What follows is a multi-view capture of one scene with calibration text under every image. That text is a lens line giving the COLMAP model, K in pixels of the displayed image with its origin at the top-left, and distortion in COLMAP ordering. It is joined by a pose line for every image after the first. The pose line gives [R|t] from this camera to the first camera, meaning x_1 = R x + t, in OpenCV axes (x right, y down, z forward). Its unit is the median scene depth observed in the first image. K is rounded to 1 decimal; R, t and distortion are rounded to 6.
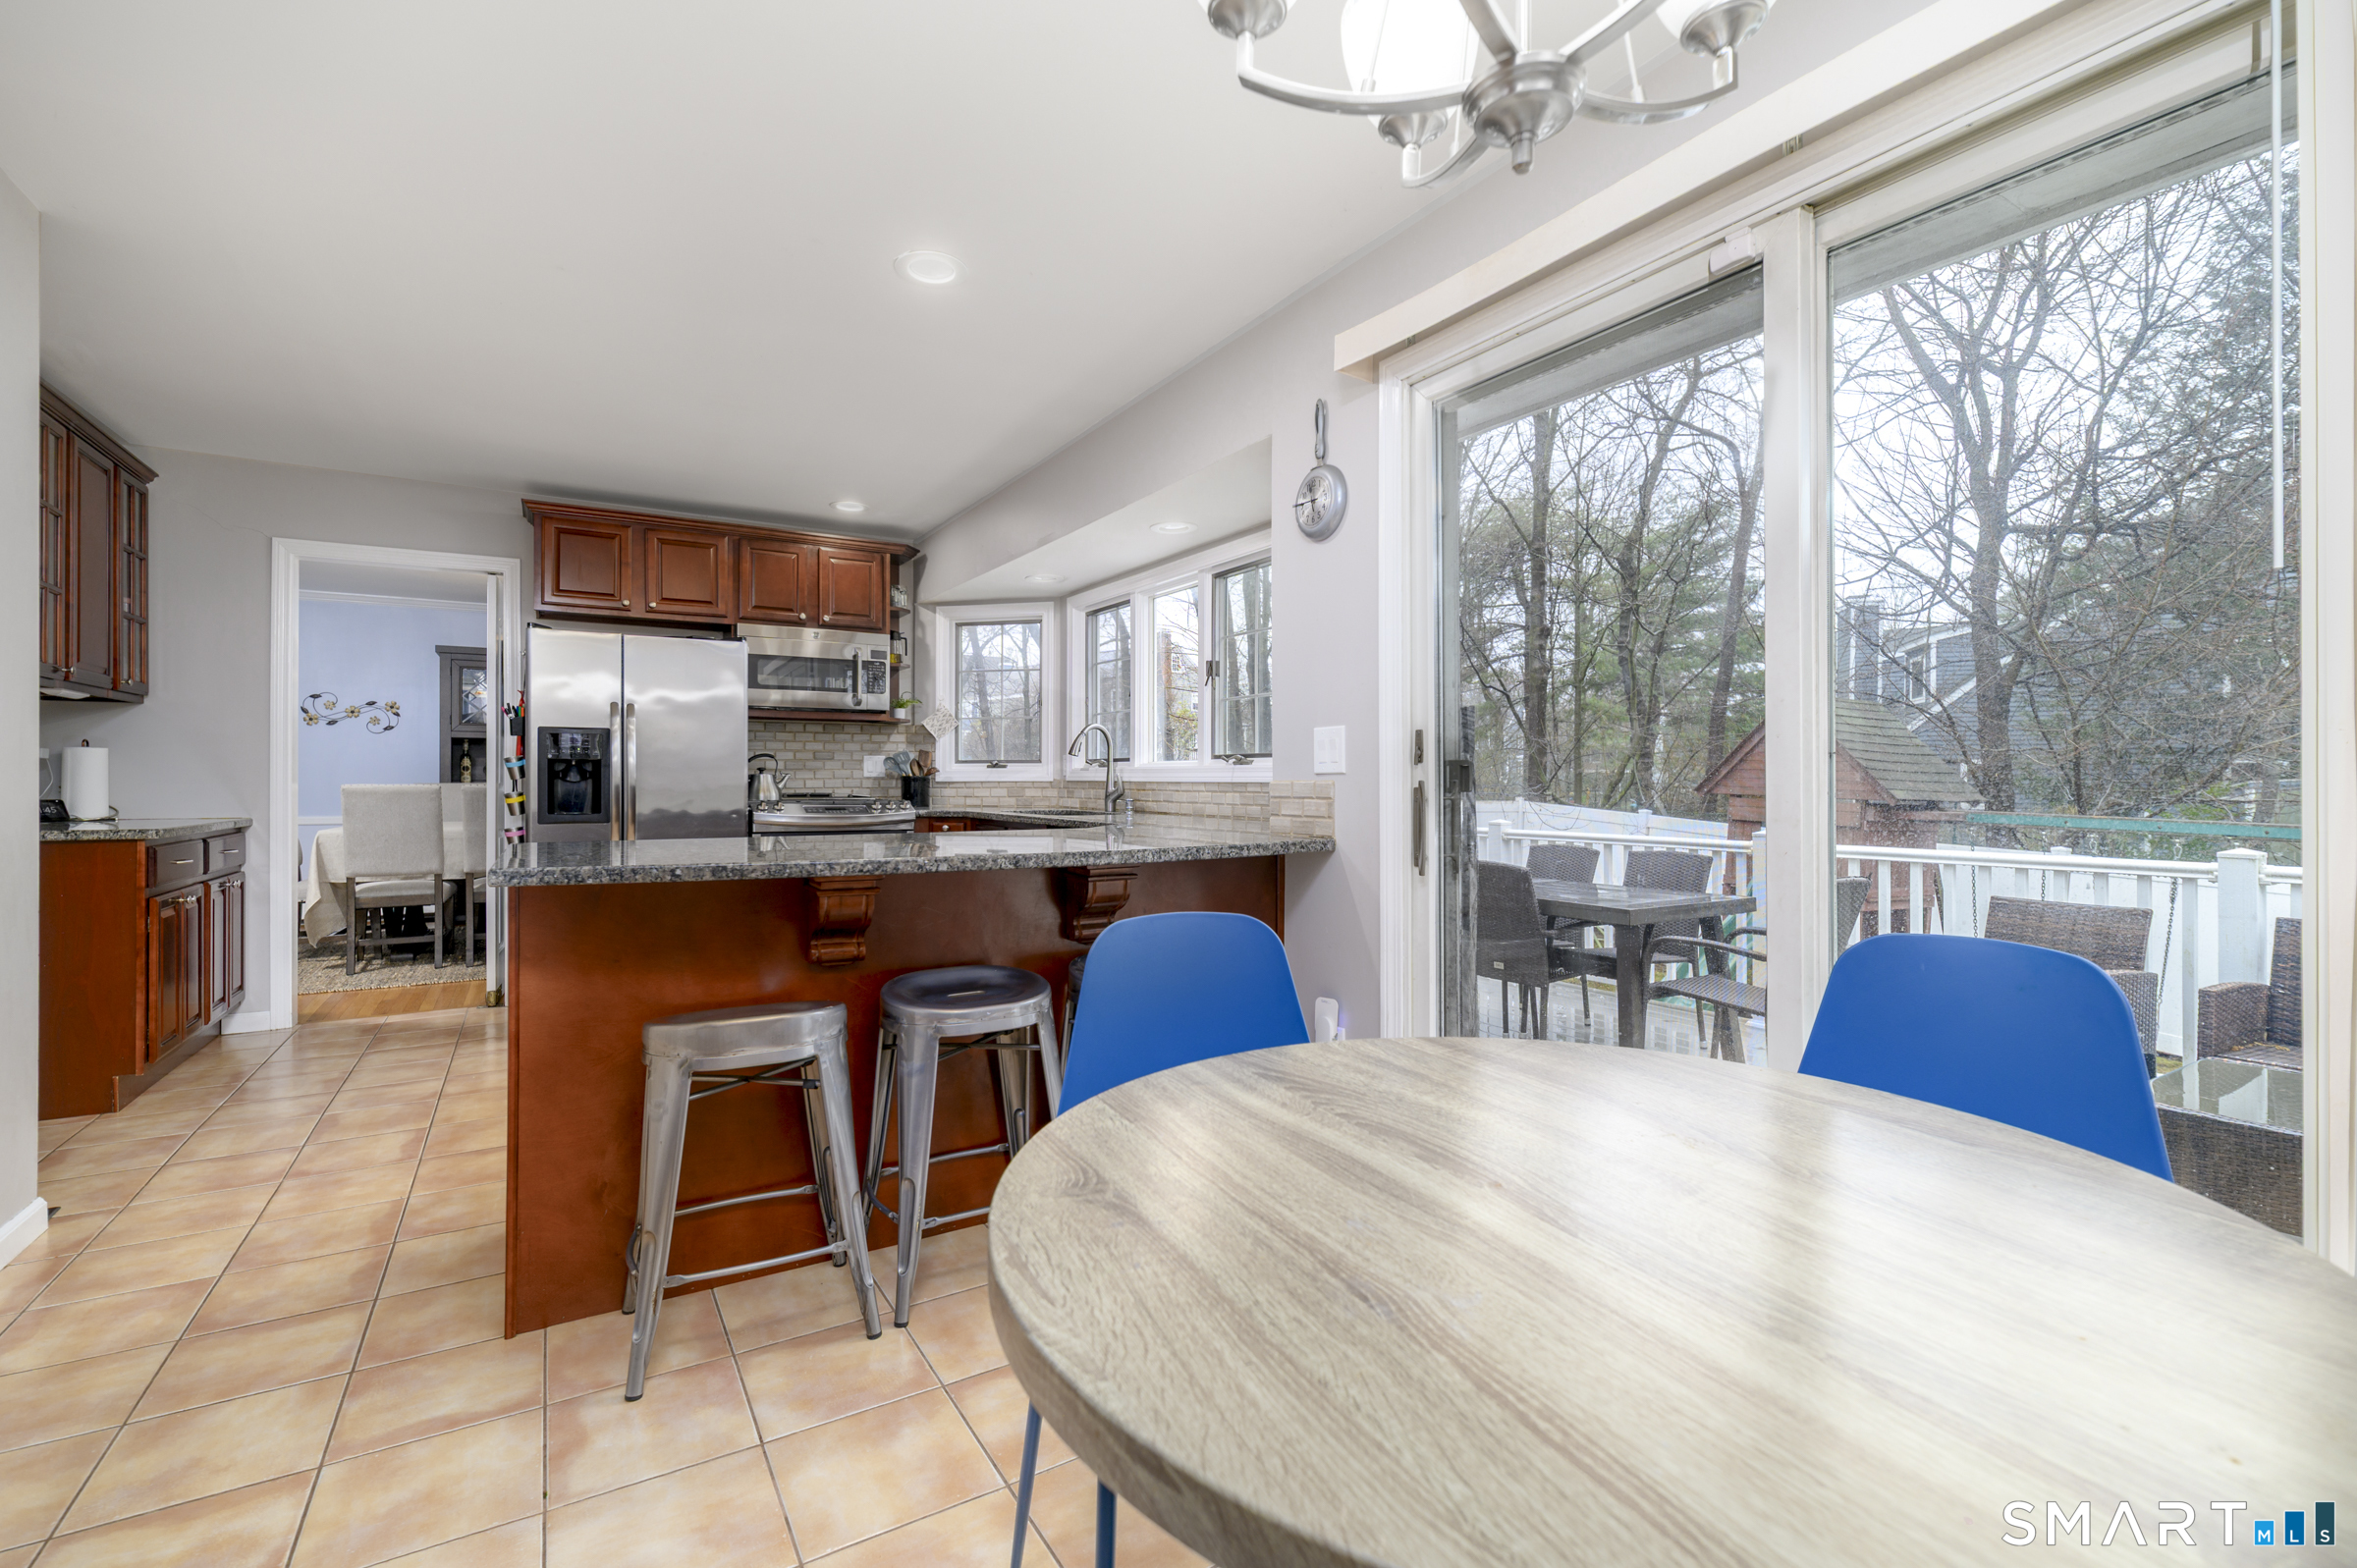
lens RADIAL K [[1040.8, 0, 1179.0], [0, 1040.8, 783.6], [0, 0, 1]] dist [-0.002591, 0.001355]
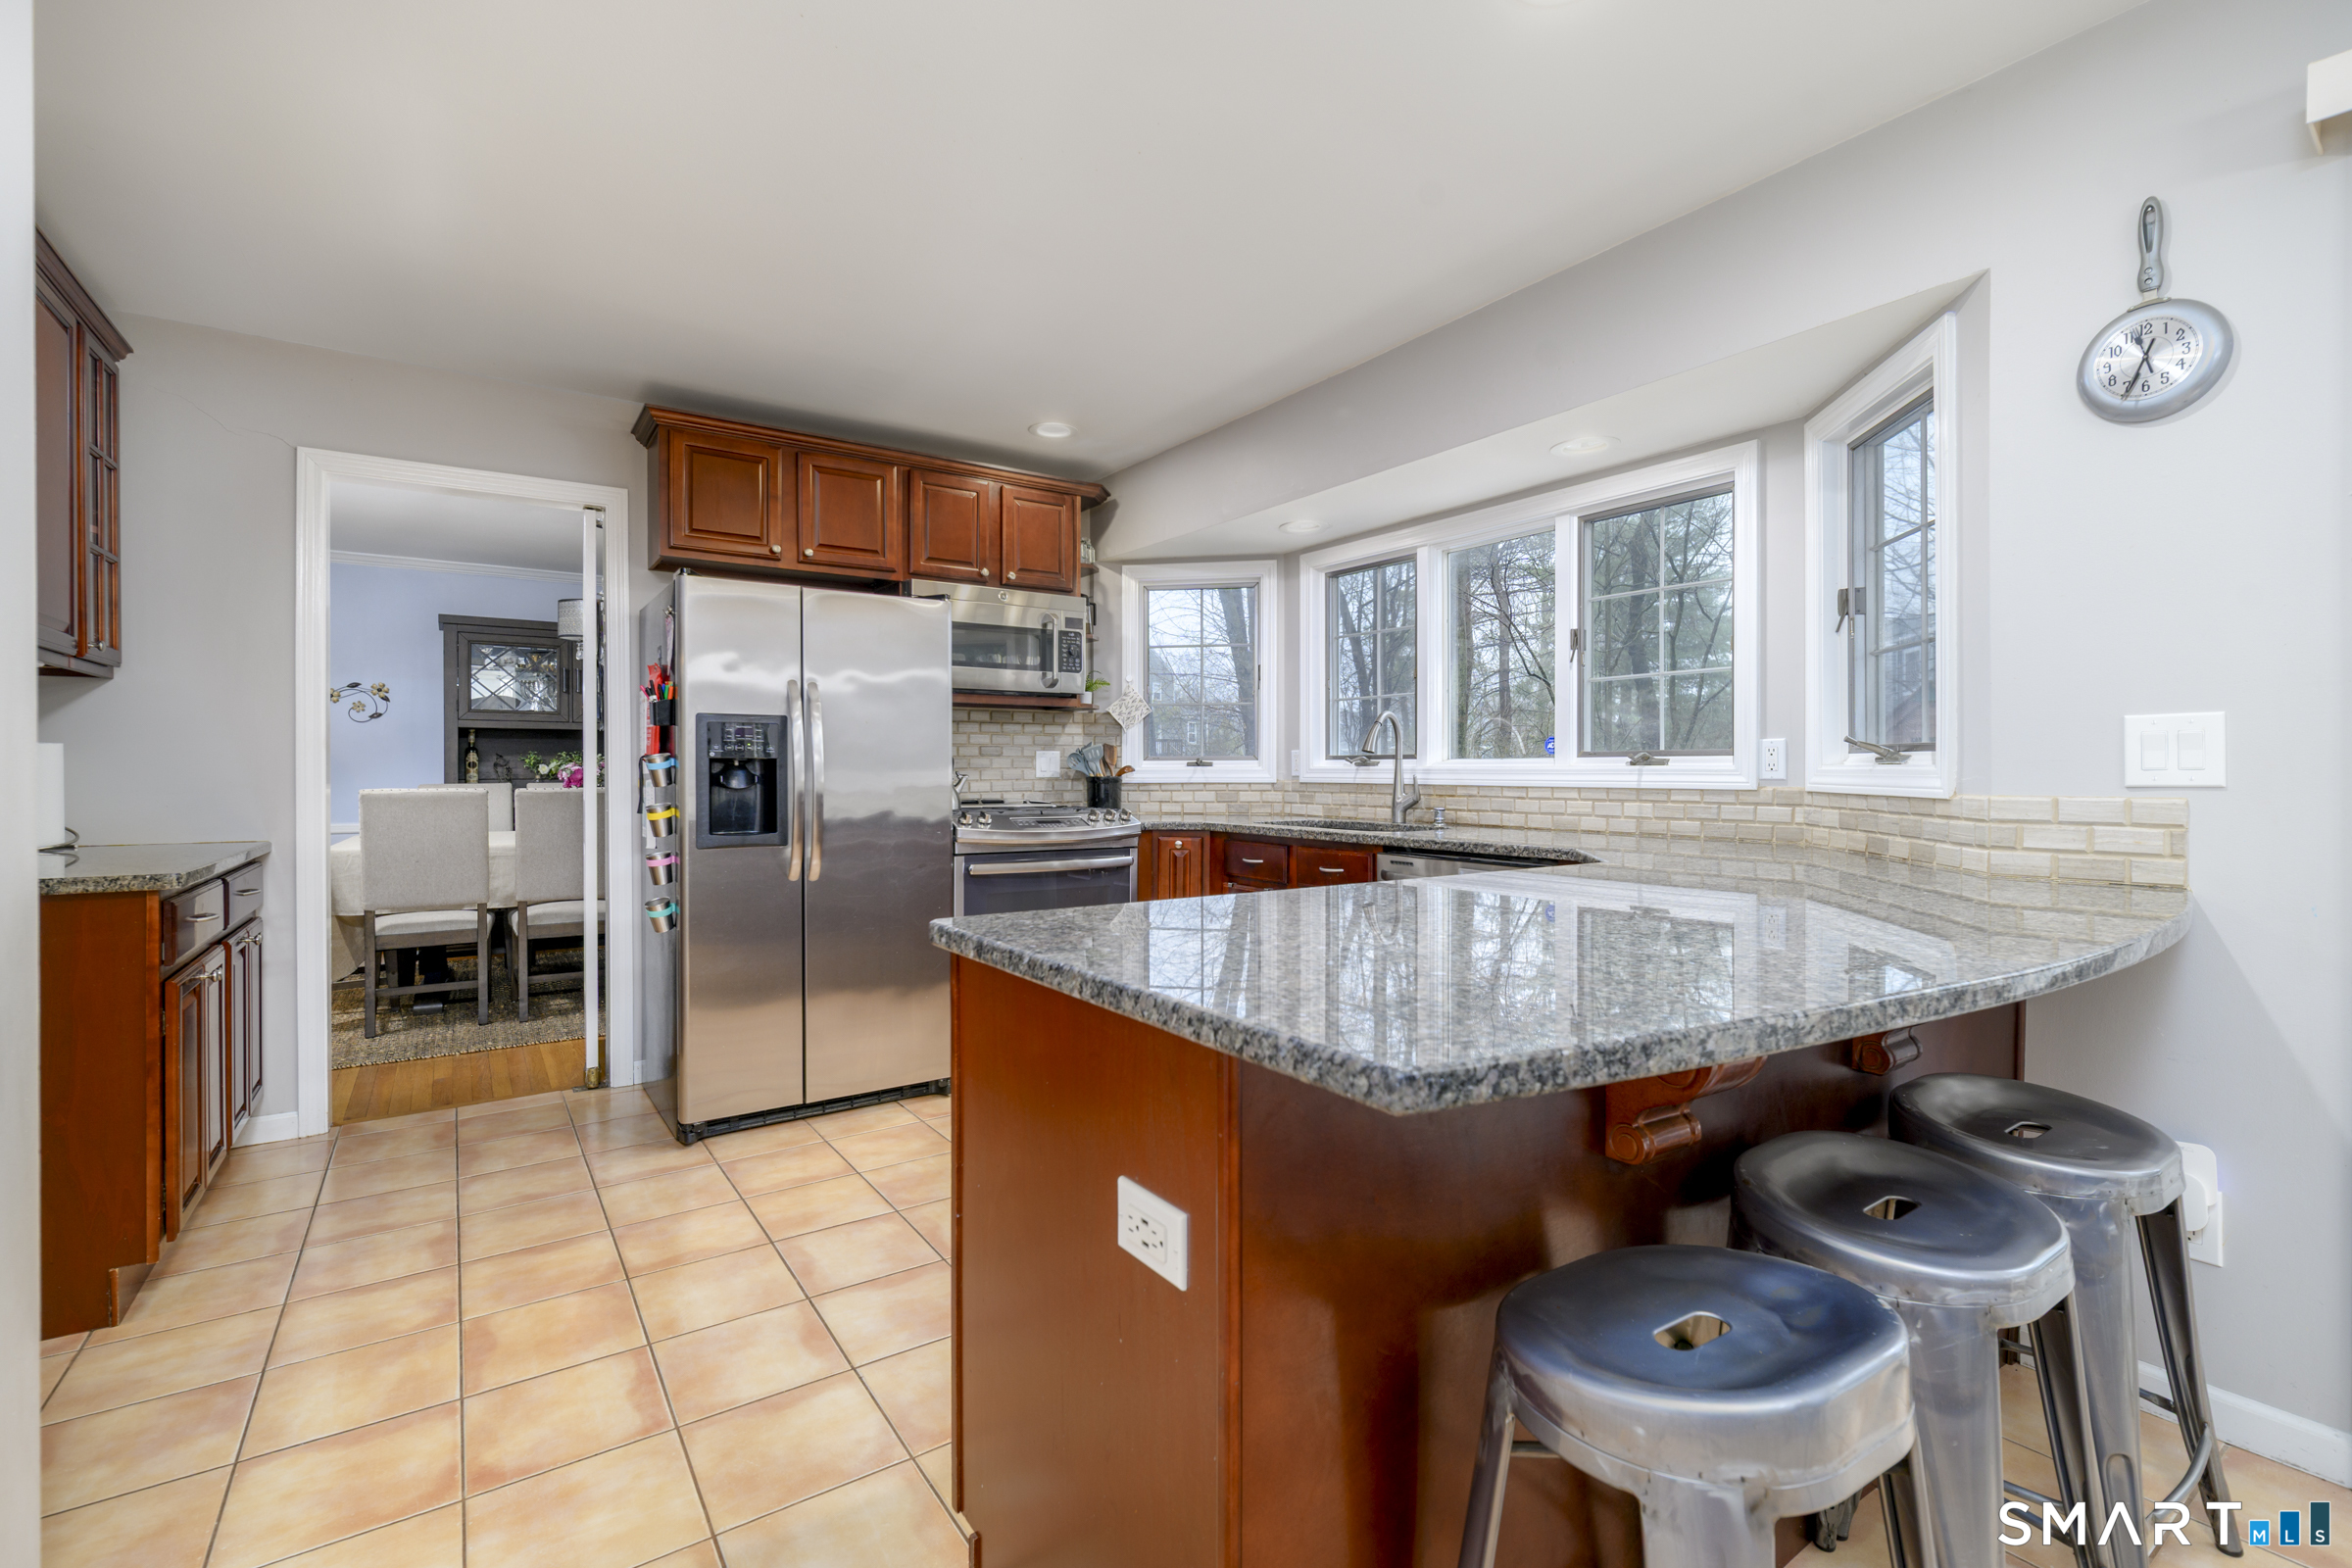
lens RADIAL K [[1038.7, 0, 1174.4], [0, 1038.7, 779.5], [0, 0, 1]] dist [-0.002591, 0.001355]
pose [[0.998207, -0.002049, 0.059825, -0.277988], [0.001701, 0.999981, 0.005876, -0.010672], [-0.059836, -0.005764, 0.998192, 0.223453]]
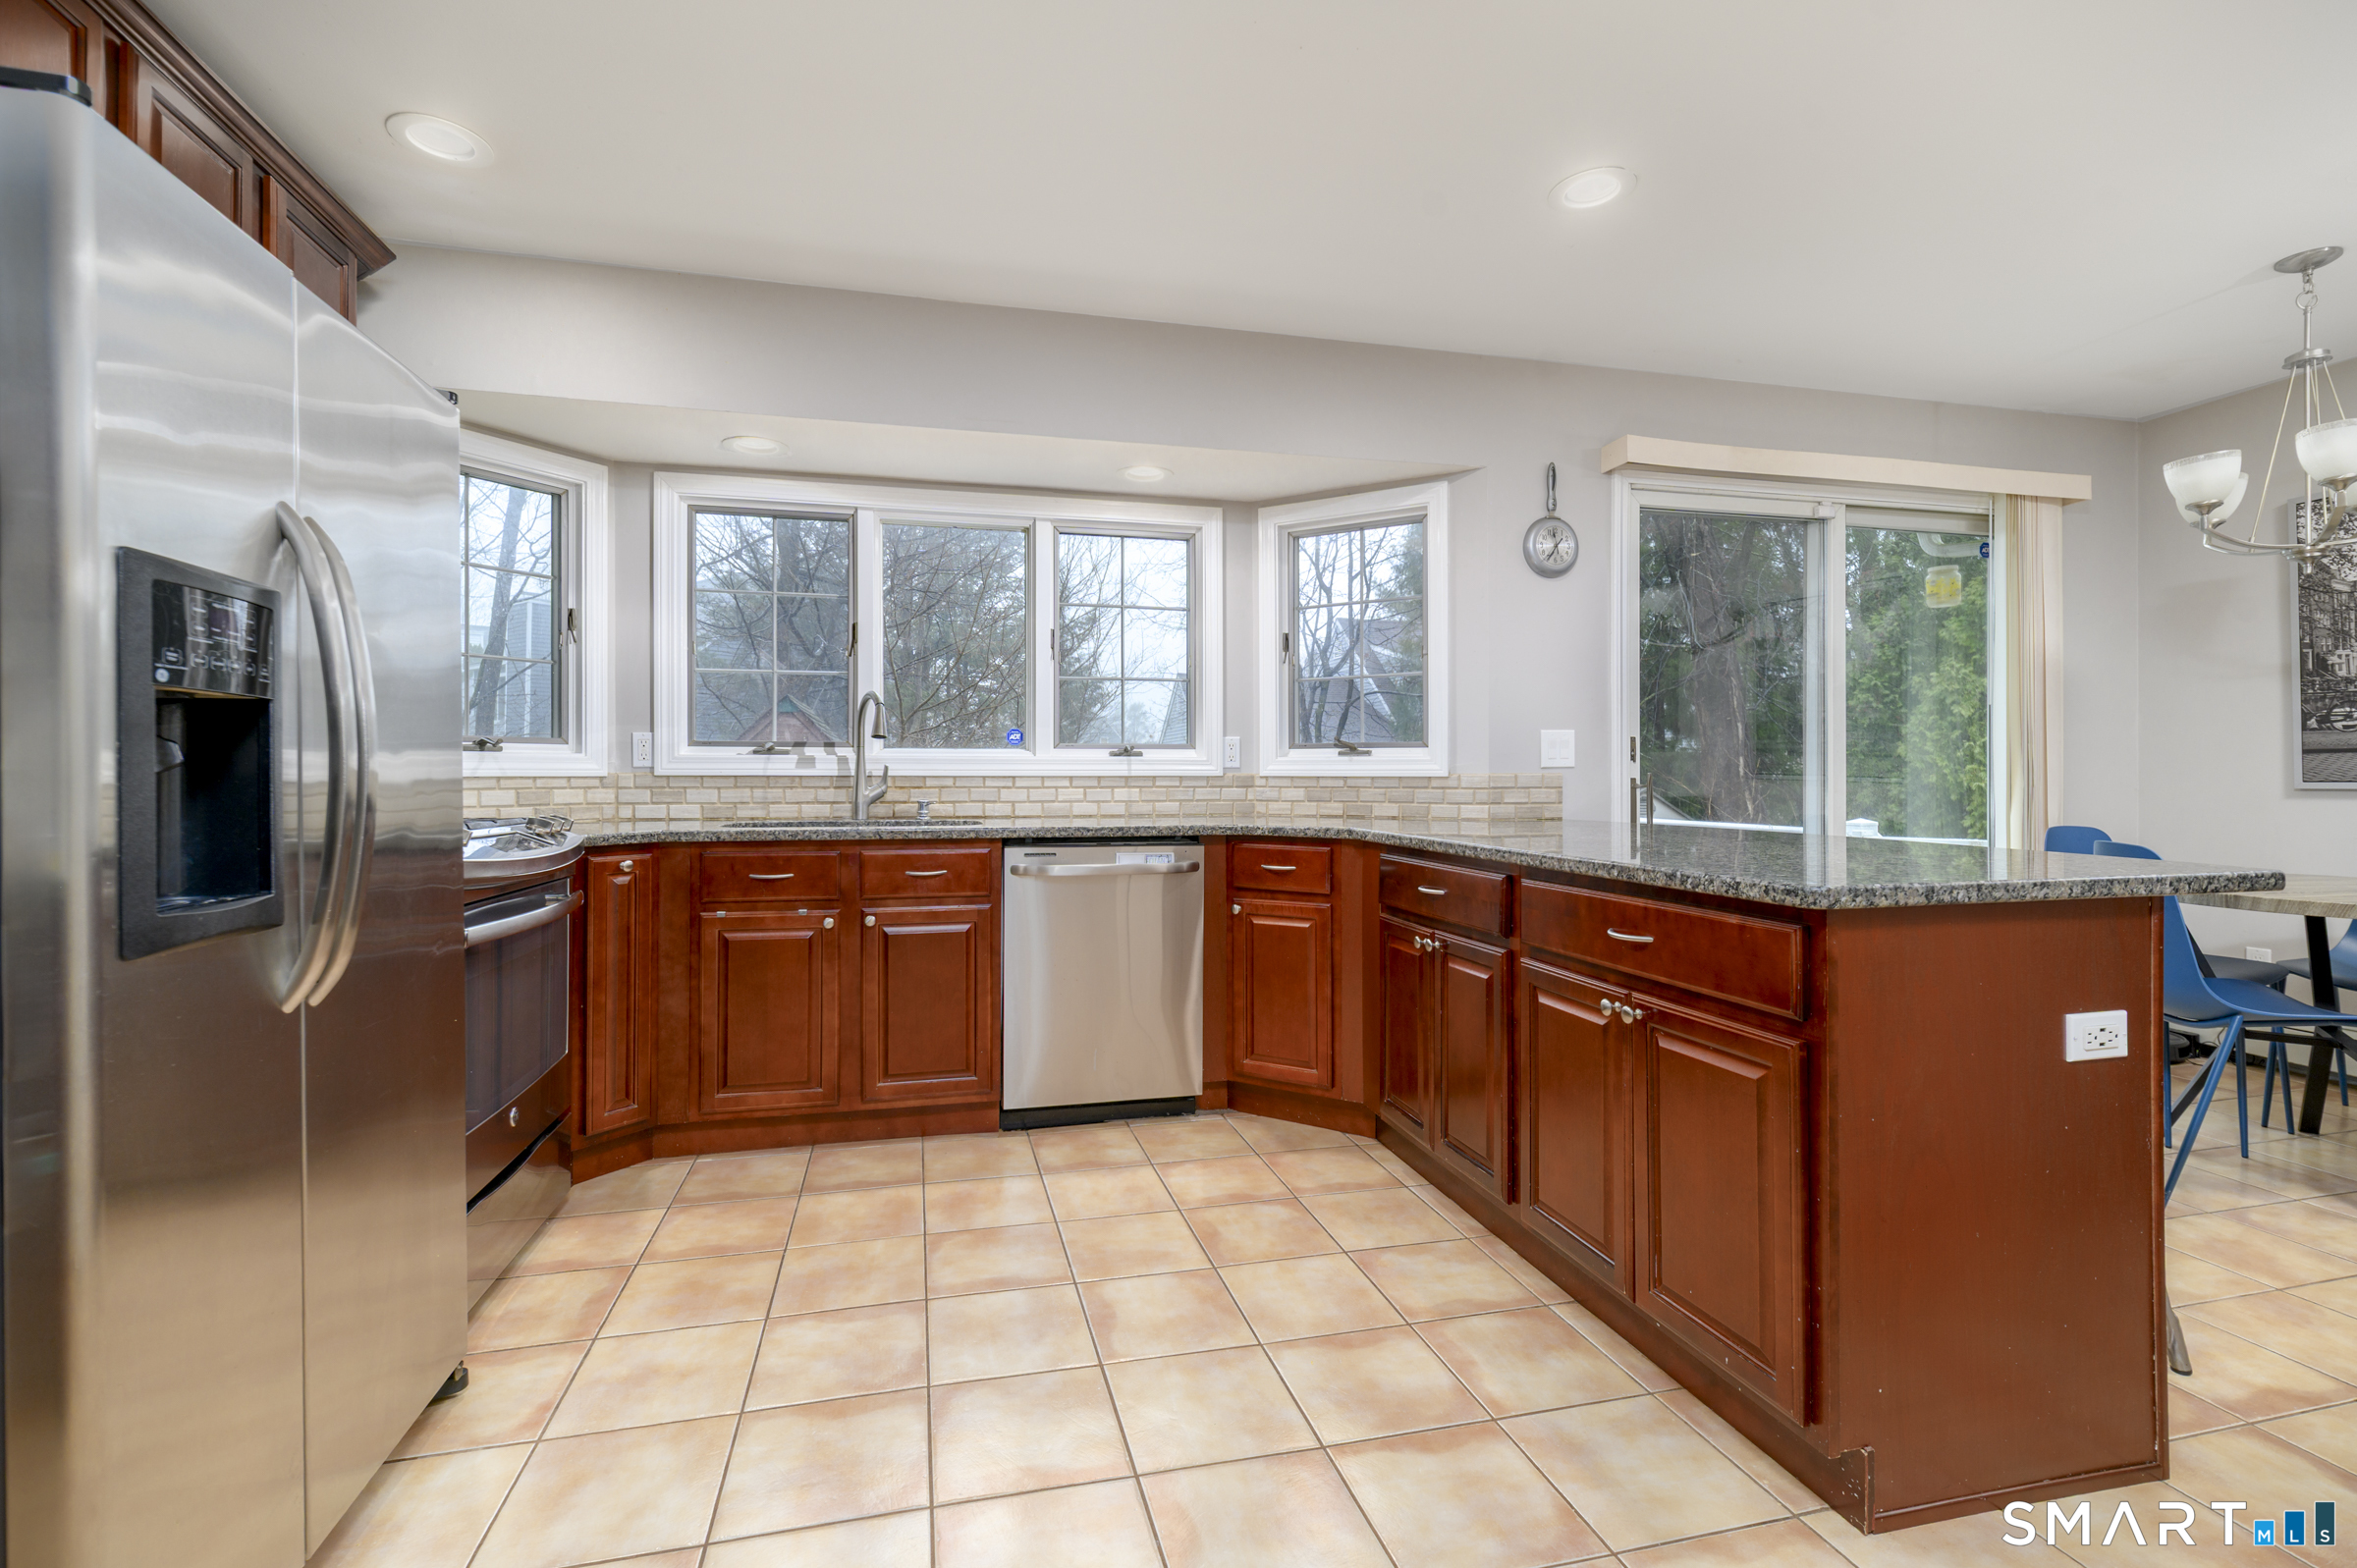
lens RADIAL K [[1040.8, 0, 1166.0], [0, 1040.8, 769.2], [0, 0, 1]] dist [-0.002591, 0.001355]
pose [[0.301102, 0.002334, 0.953589, -0.650062], [0.004916, 0.999980, -0.004000, -0.002785], [-0.953579, 0.005893, 0.301085, 0.592171]]
